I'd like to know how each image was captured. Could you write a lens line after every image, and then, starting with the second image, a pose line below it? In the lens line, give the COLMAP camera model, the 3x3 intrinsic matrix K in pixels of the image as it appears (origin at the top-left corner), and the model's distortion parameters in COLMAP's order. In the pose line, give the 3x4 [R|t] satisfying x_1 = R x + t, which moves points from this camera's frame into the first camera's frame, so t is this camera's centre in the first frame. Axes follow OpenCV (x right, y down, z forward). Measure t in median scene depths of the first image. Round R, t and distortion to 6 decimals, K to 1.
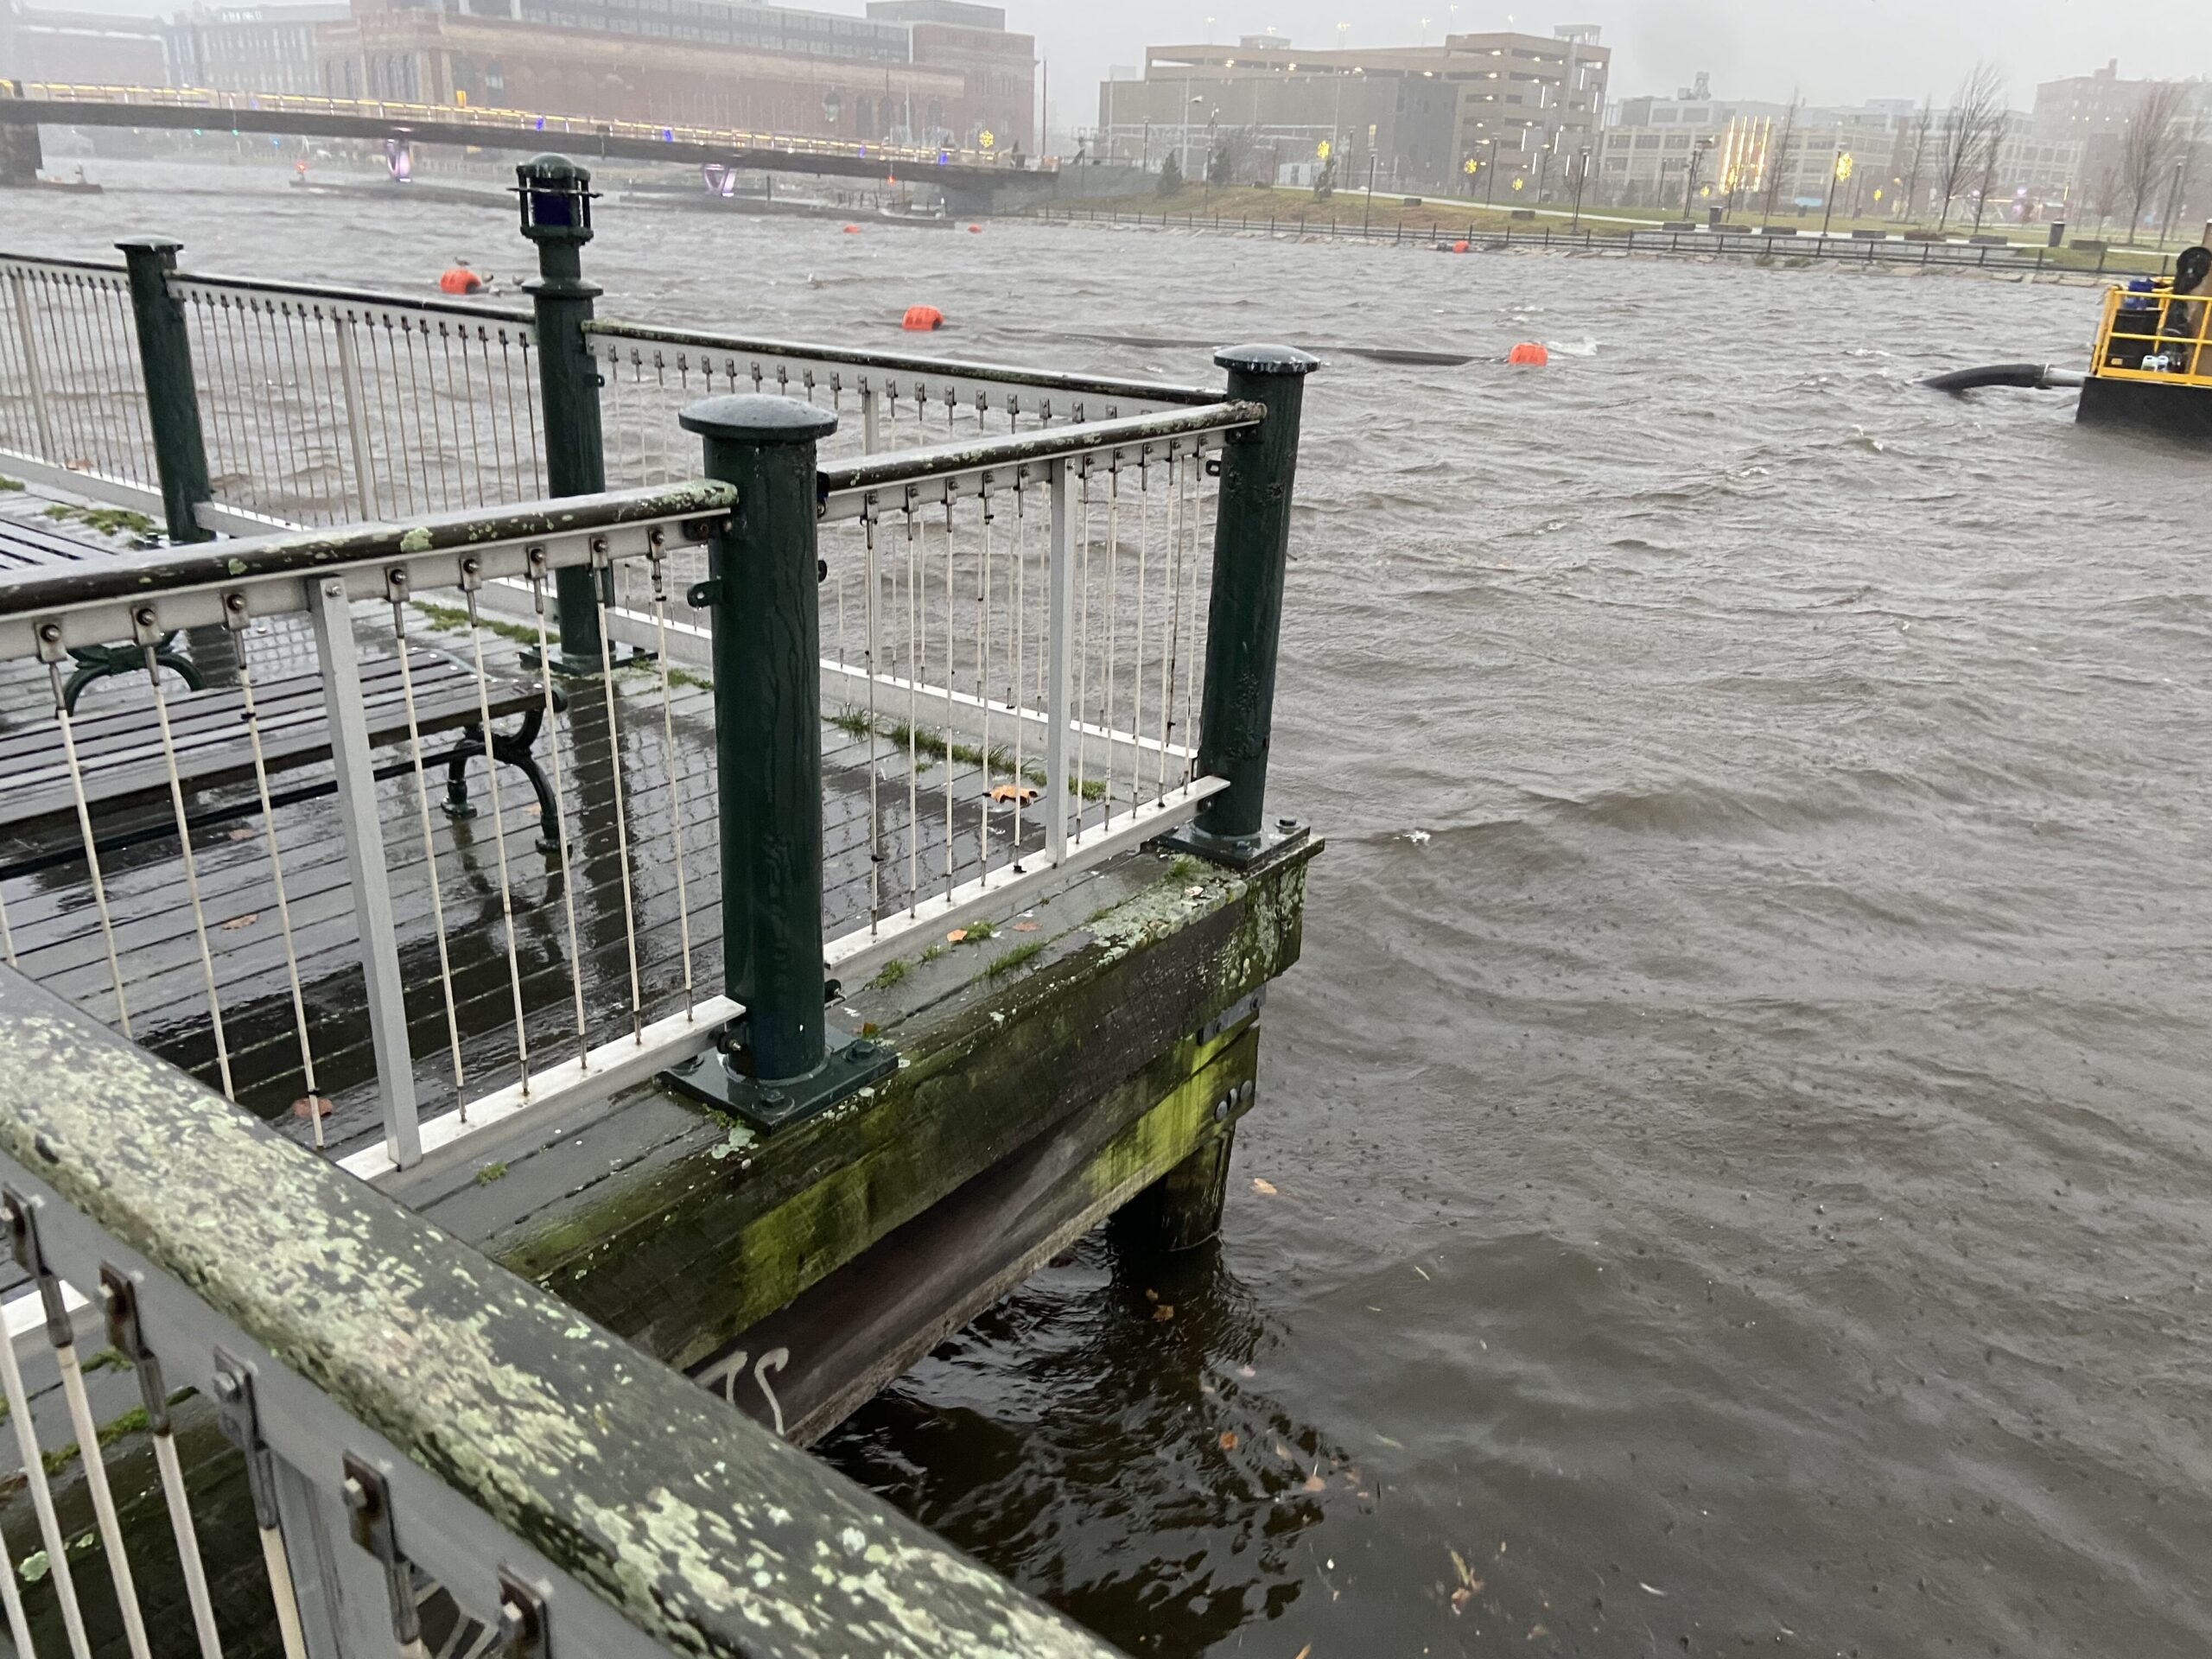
lens RADIAL K [[1645.7, 0, 1106.0], [0, 1645.7, 829.5], [0, 0, 1]] dist [0.104878, -0.133964]
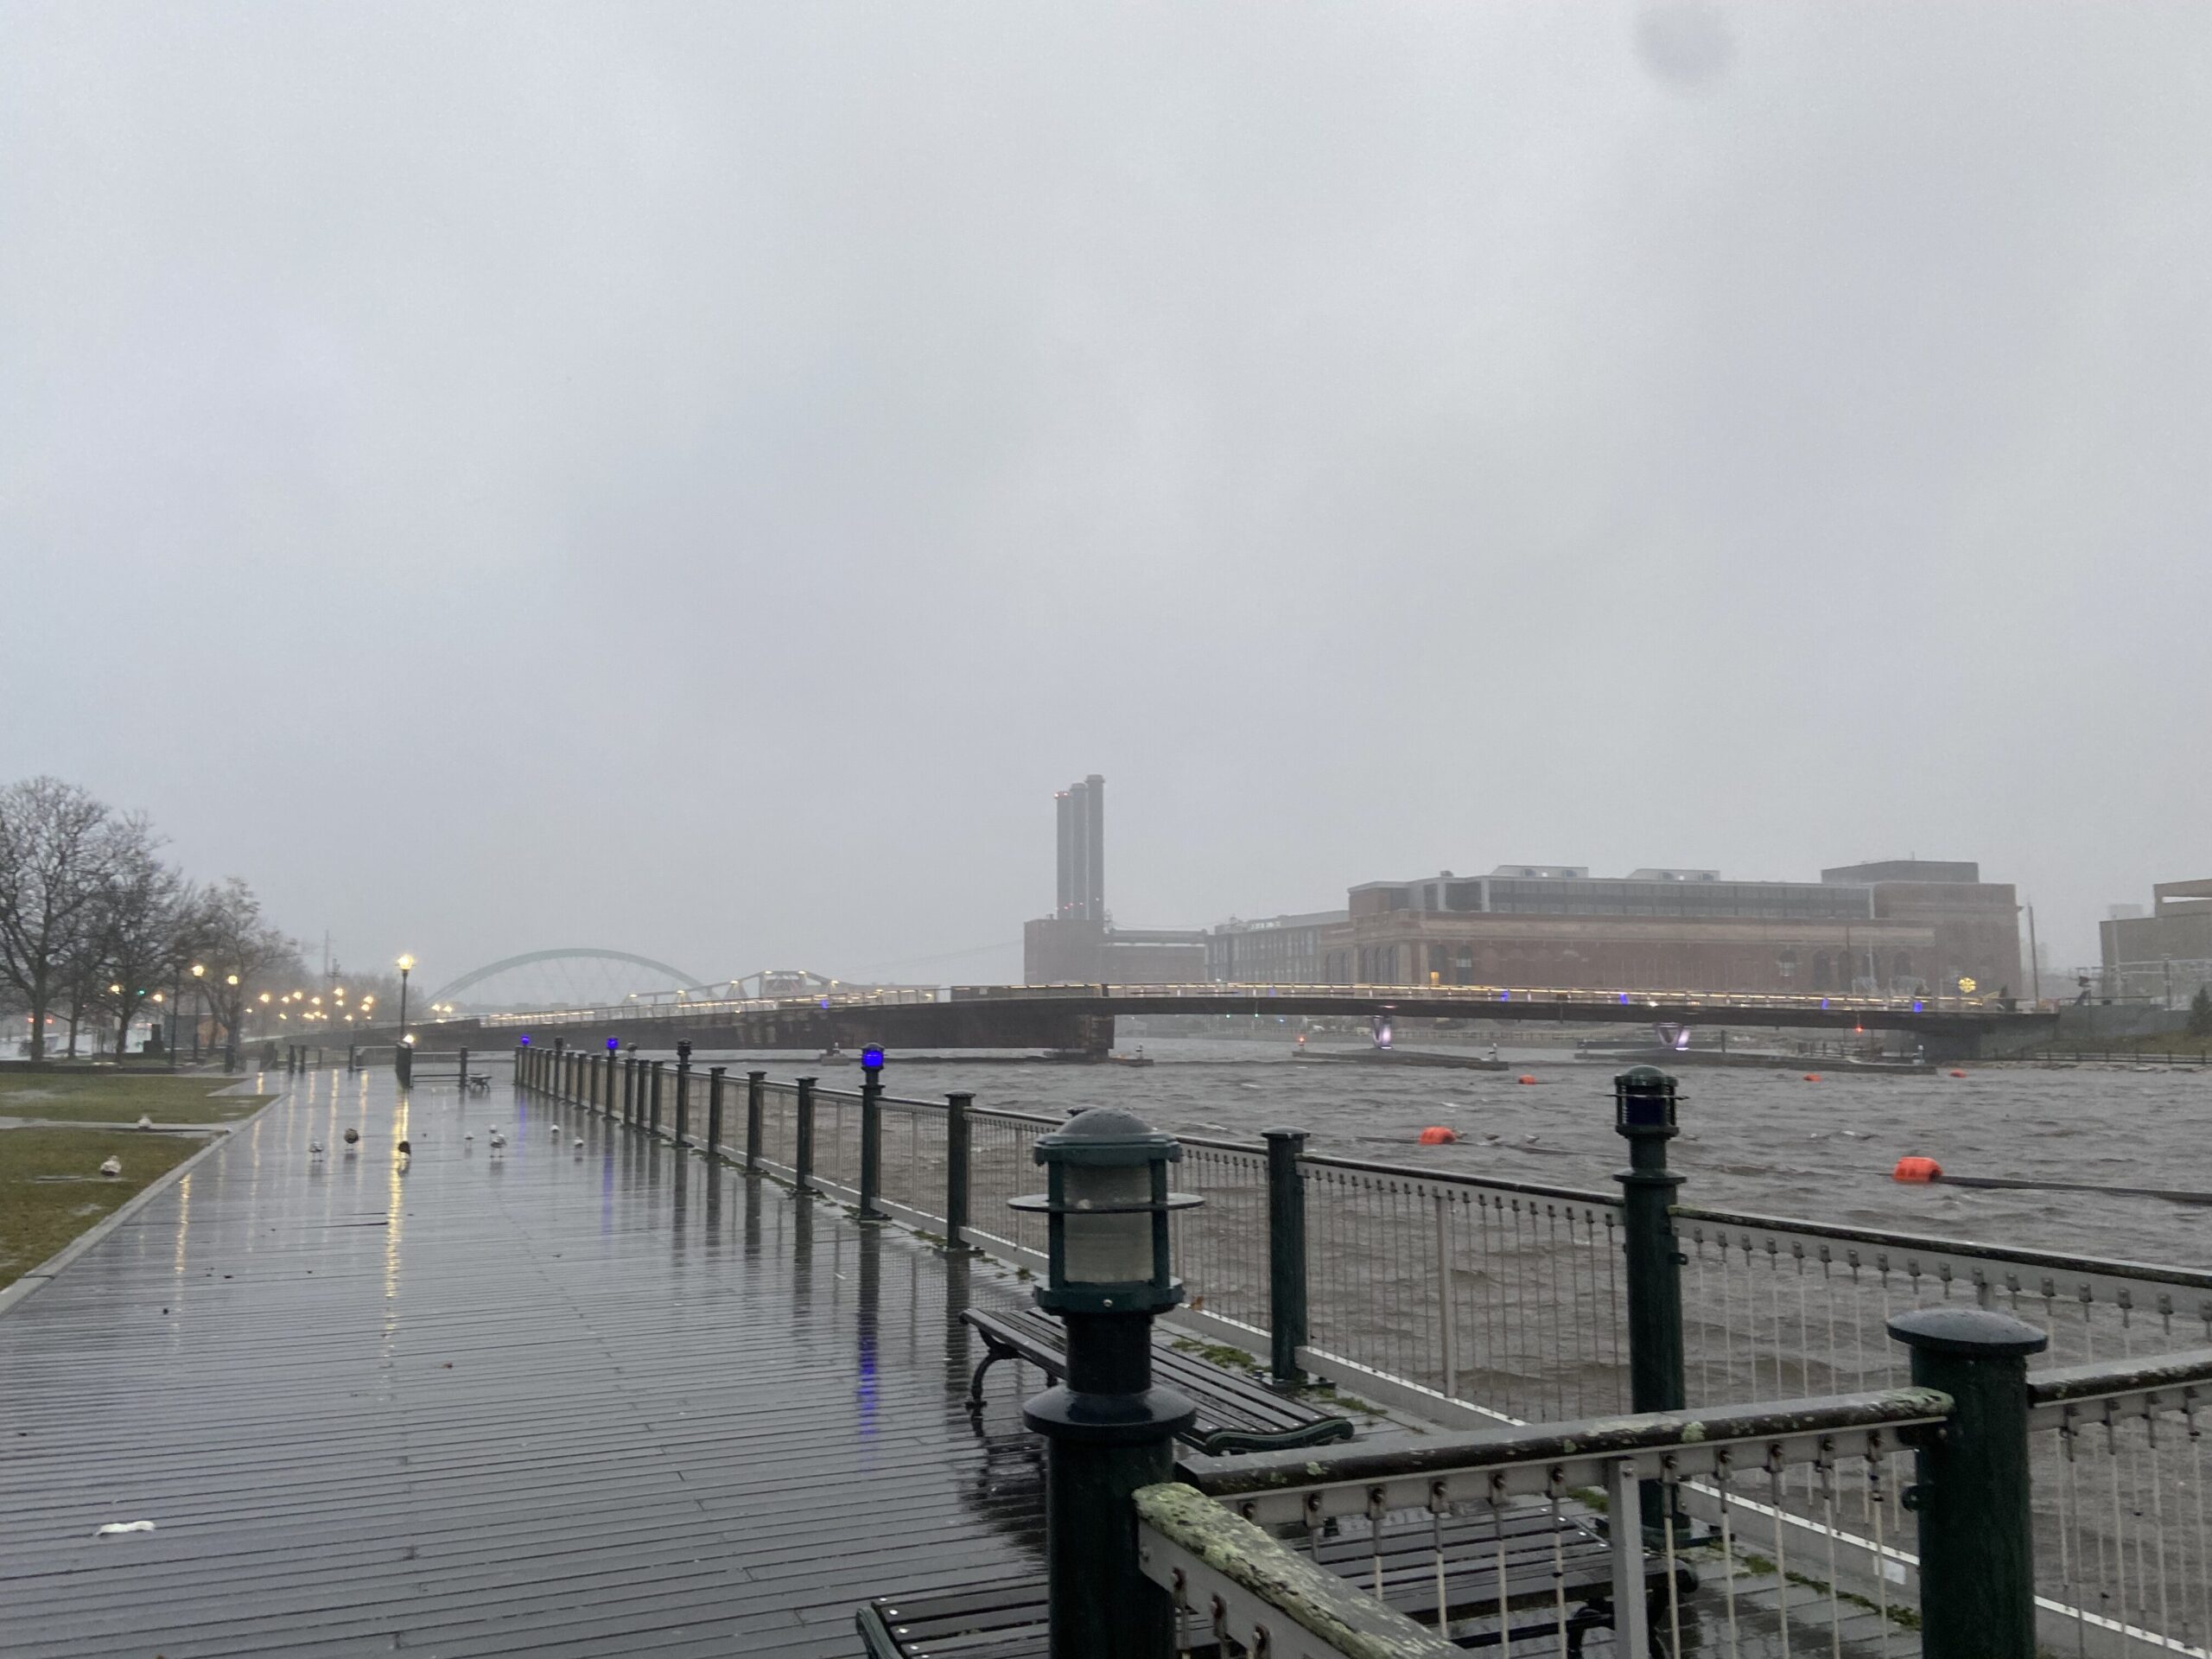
lens RADIAL K [[1642.6, 0, 1060.6], [0, 1642.6, 839.8], [0, 0, 1]] dist [0.074742, -0.096271]
pose [[0.845332, -0.100724, -0.524660, -0.052161], [-0.158350, 0.890696, -0.426129, 0.011353], [0.510234, 0.443301, 0.736985, -0.119692]]
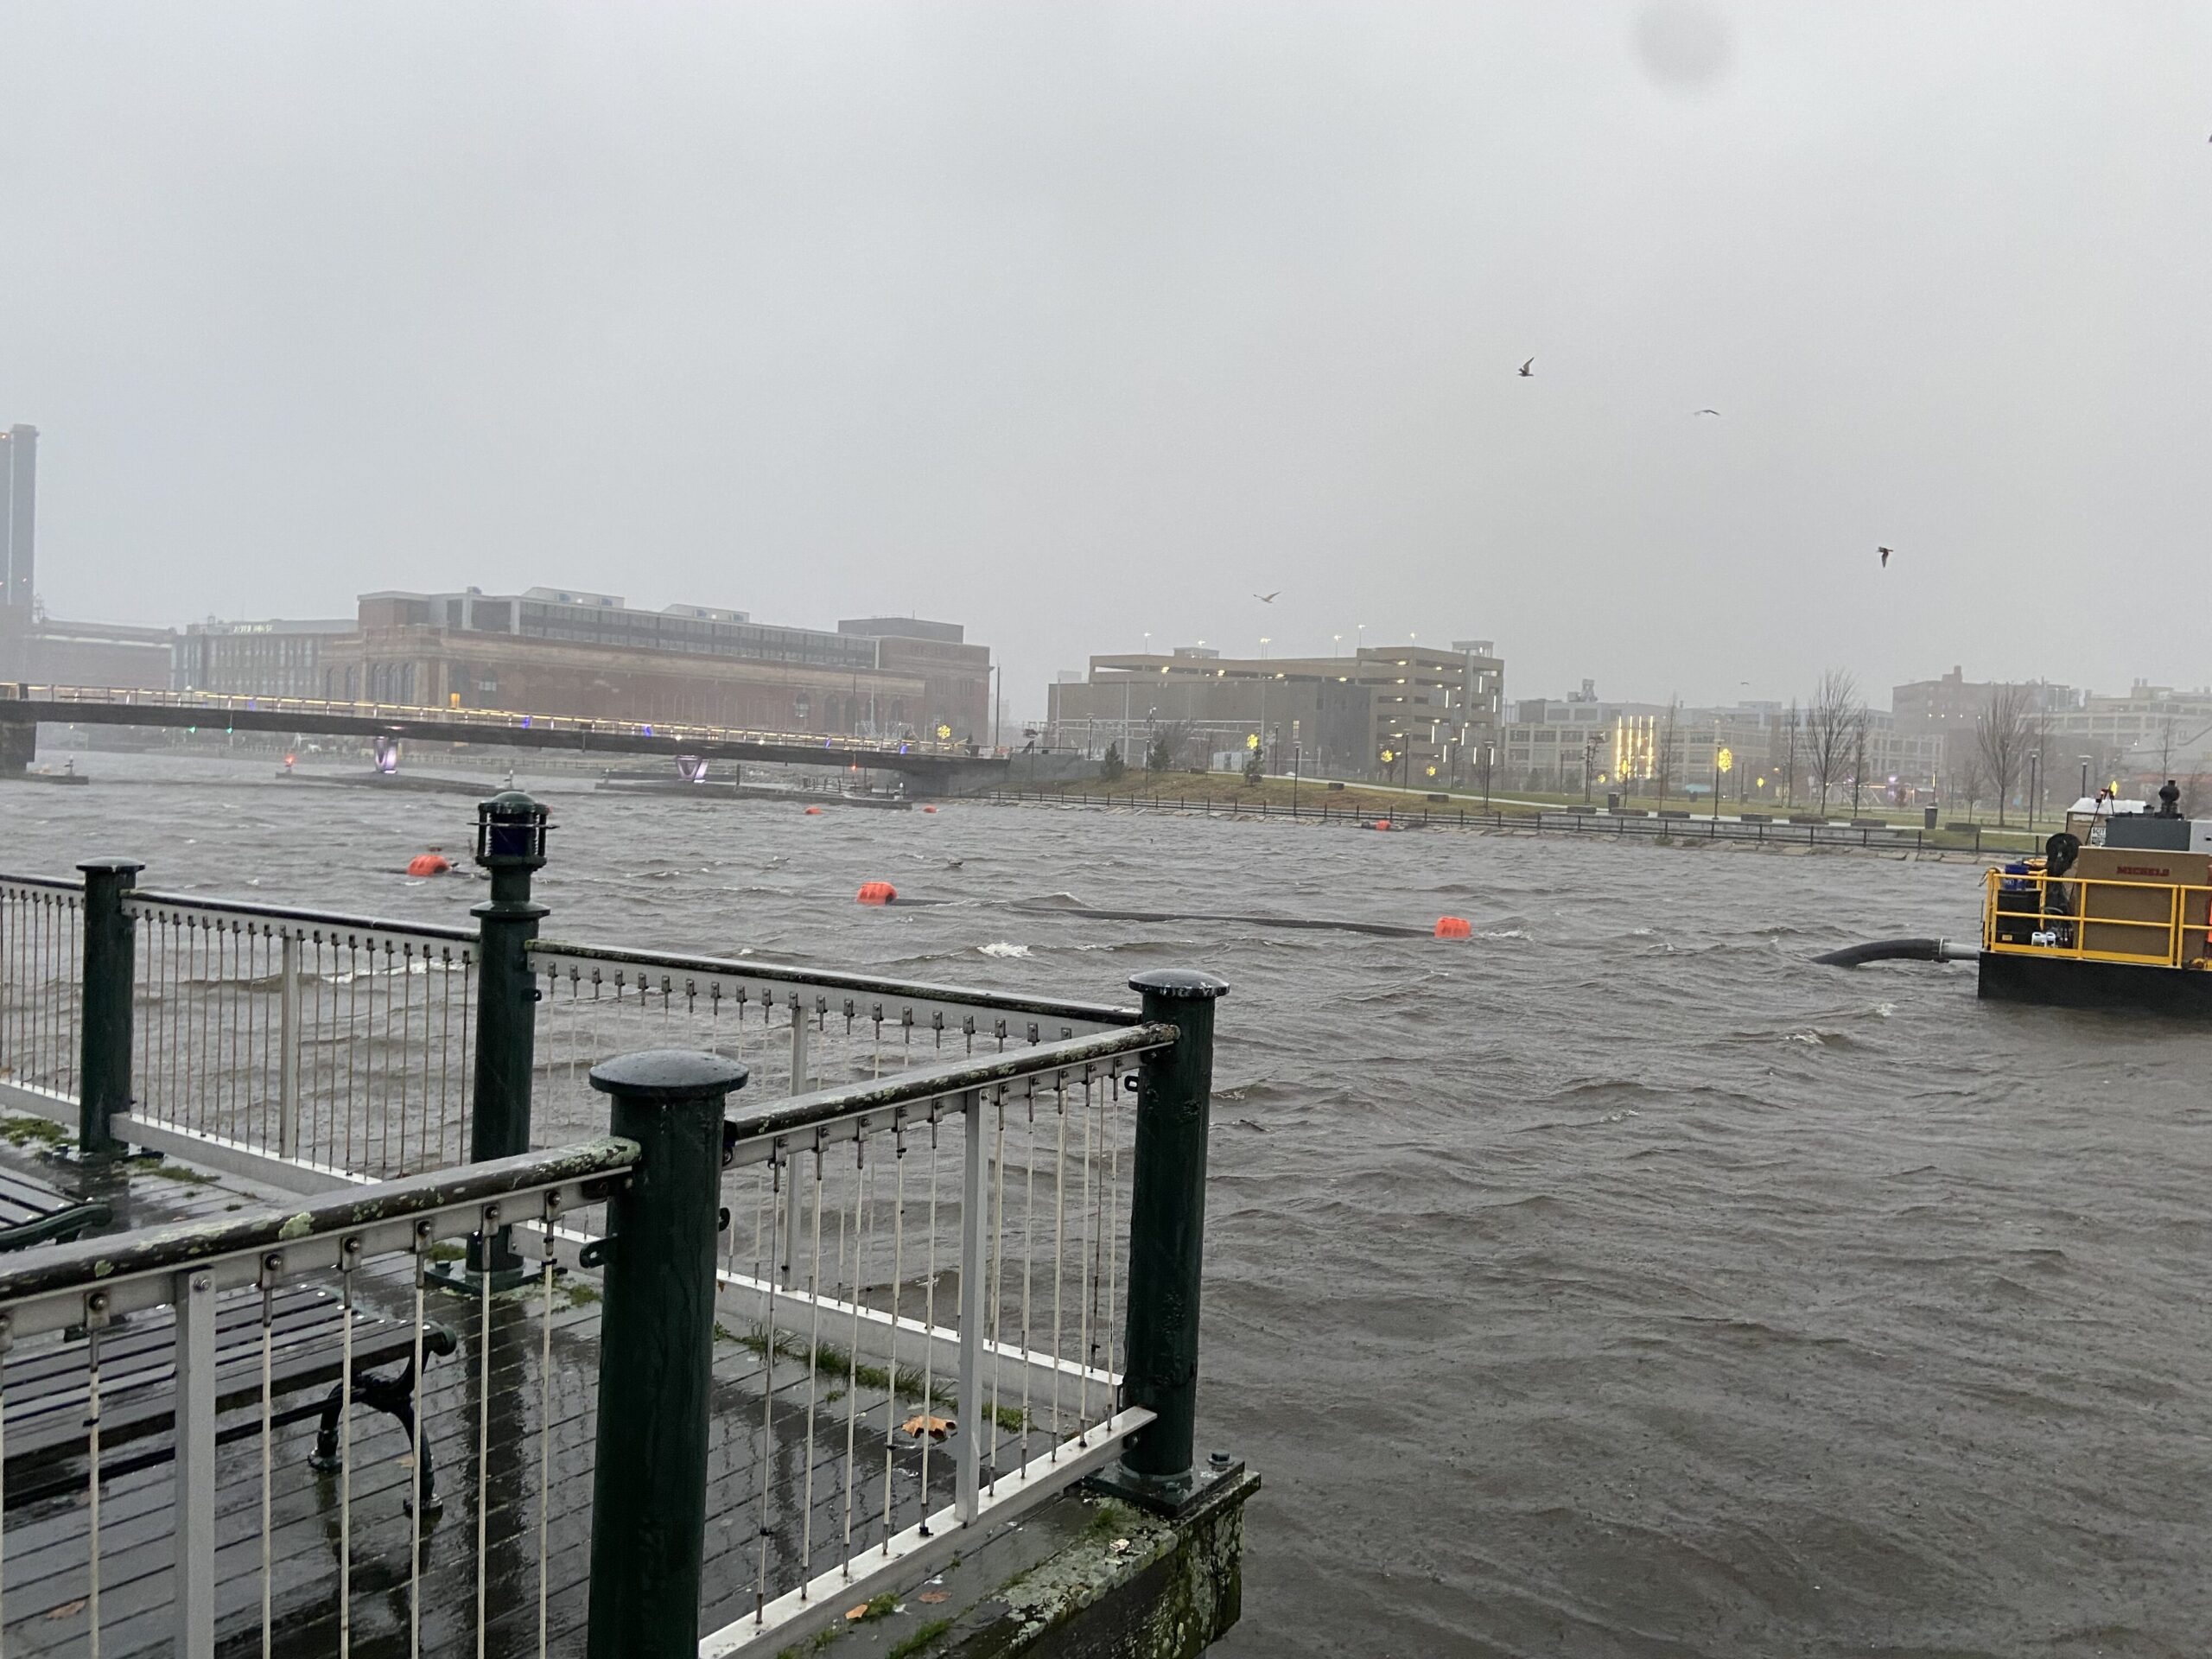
lens RADIAL K [[1649.5, 0, 1113.8], [0, 1649.5, 823.7], [0, 0, 1]] dist [0.109780, -0.138605]
pose [[0.999347, -0.004880, 0.035793, 0.013601], [0.016408, 0.944043, -0.329414, -0.025429], [-0.032183, 0.329786, 0.943507, -0.011475]]
